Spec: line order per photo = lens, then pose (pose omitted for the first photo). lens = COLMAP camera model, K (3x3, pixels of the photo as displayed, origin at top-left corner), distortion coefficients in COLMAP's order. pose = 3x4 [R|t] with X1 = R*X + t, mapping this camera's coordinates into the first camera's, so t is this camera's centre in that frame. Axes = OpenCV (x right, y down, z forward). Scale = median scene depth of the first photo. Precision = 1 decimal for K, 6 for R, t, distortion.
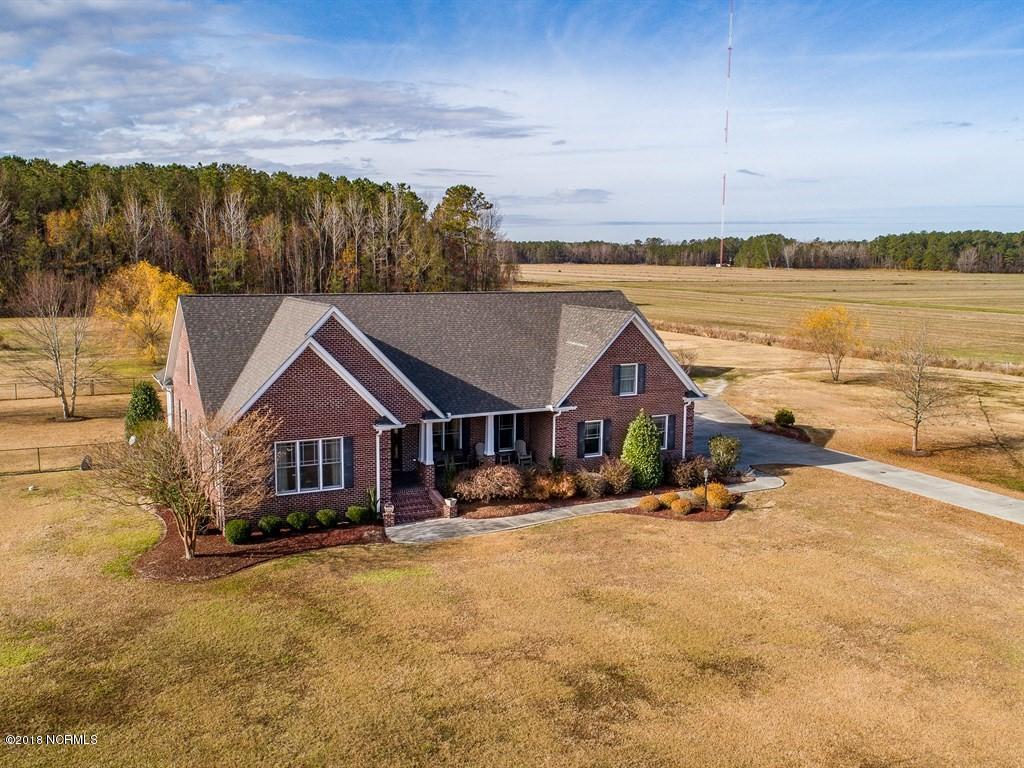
lens RADIAL K [[922.9, 0, 512.0], [0, 922.9, 384.0], [0, 0, 1]] dist [-0.007684, -0.006204]
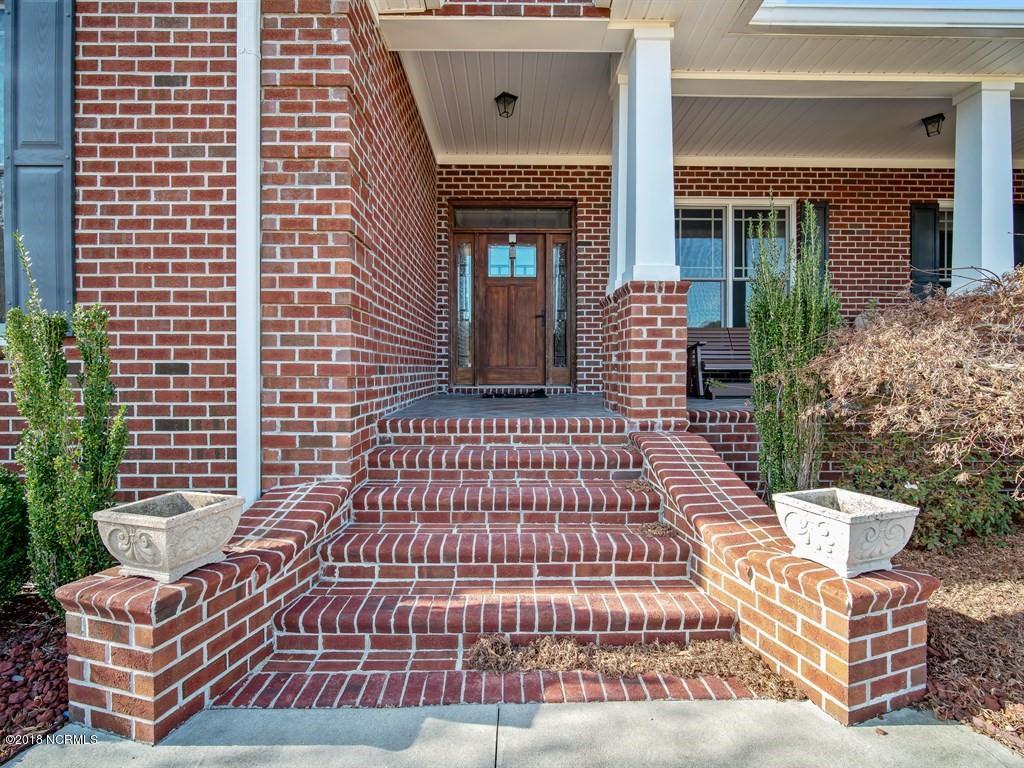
lens RADIAL K [[511.8, 0, 511.0], [0, 511.8, 362.4], [0, 0, 1]] dist [-0.002724, 0.000394]
pose [[0.903648, -0.016990, -0.427939, -0.072861], [-0.050526, 0.988006, -0.145917, 0.116678], [0.425285, 0.153480, 0.891951, 0.905898]]
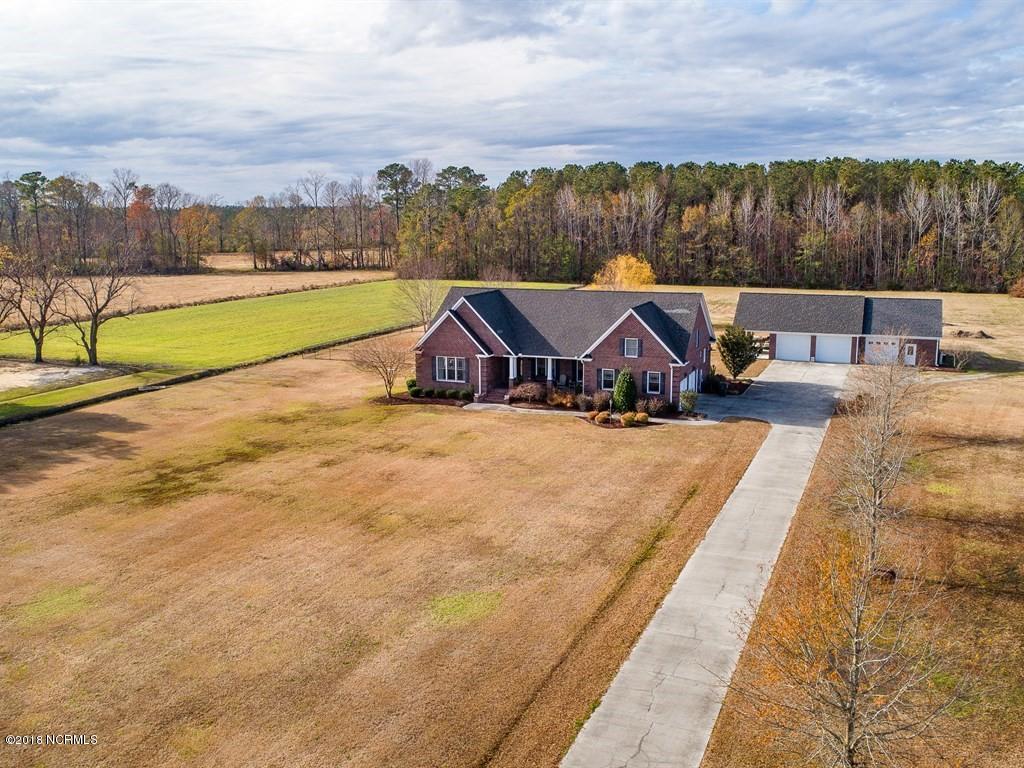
lens RADIAL K [[922.9, 0, 512.0], [0, 922.9, 384.0], [0, 0, 1]] dist [-0.007684, -0.006204]
pose [[0.659540, 0.124180, -0.741341, 1.370204], [-0.094606, 0.992130, 0.082023, -0.062920], [0.745692, 0.016038, 0.666098, -0.308923]]
